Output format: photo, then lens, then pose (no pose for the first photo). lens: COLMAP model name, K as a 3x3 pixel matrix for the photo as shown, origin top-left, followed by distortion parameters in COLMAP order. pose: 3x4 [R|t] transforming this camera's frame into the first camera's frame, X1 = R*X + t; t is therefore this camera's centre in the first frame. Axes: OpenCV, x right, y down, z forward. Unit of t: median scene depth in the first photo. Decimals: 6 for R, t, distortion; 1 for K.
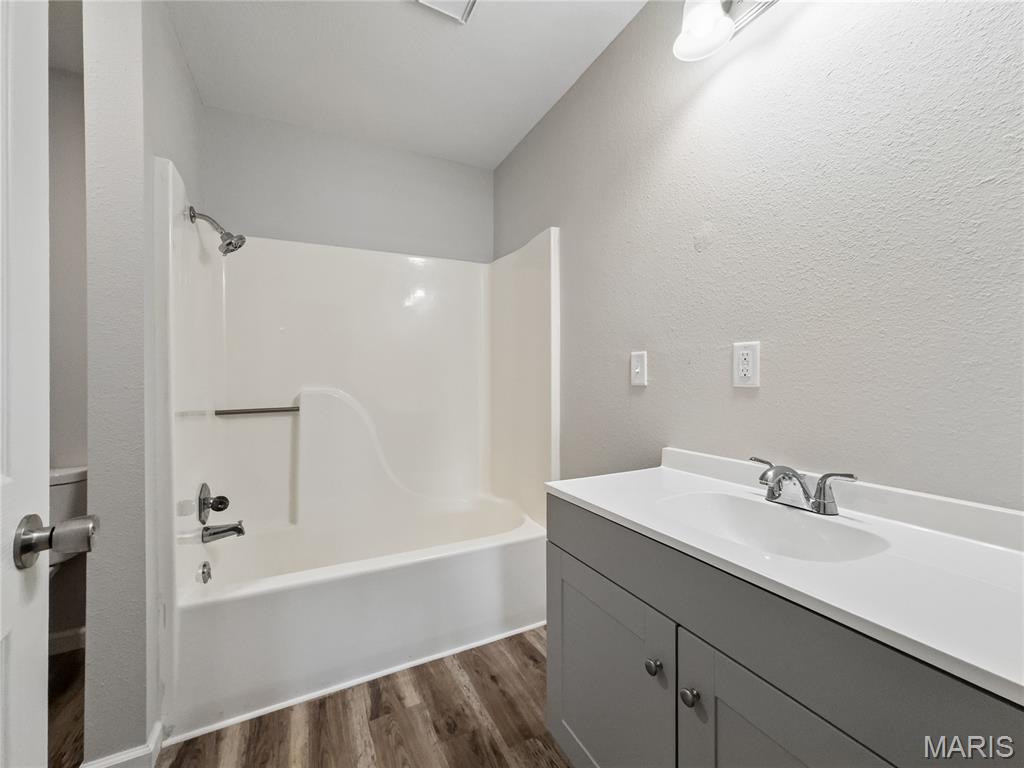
lens RADIAL K [[411.5, 0, 512.0], [0, 411.5, 384.0], [0, 0, 1]] dist [-0.000660, 0.000136]
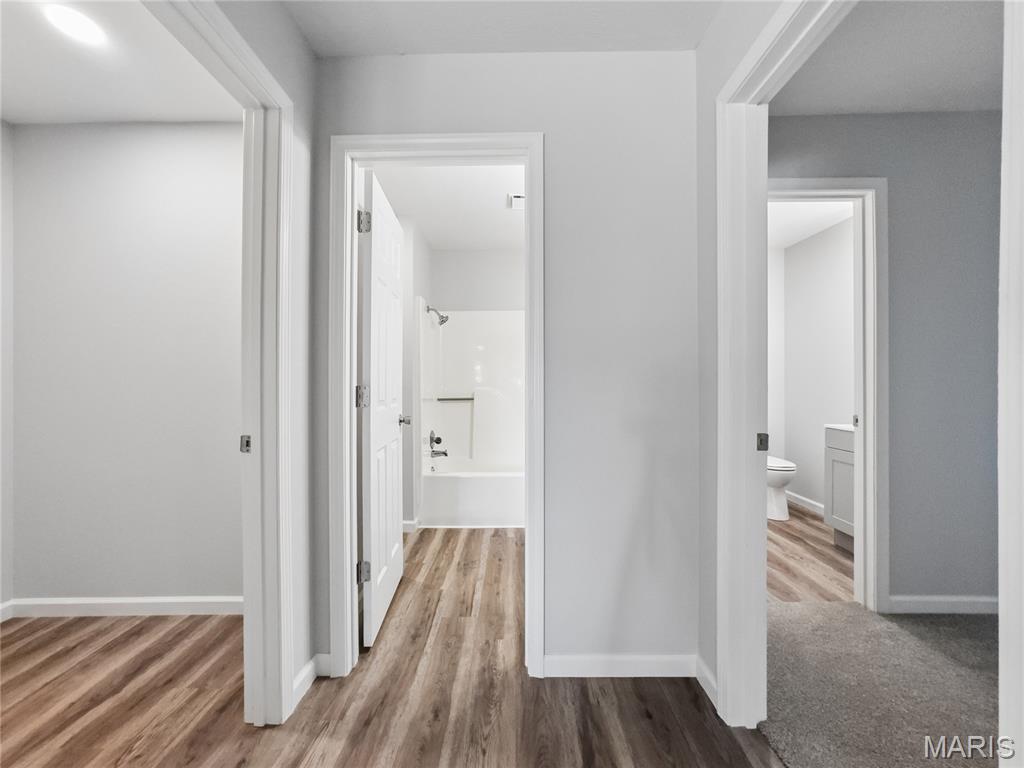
lens RADIAL K [[411.5, 0, 512.0], [0, 411.5, 384.0], [0, 0, 1]] dist [-0.000660, 0.000136]
pose [[0.892456, 0.003307, -0.451122, 0.641067], [-0.002337, 0.999994, 0.002707, -0.017324], [0.451128, -0.001362, 0.892458, -0.793081]]
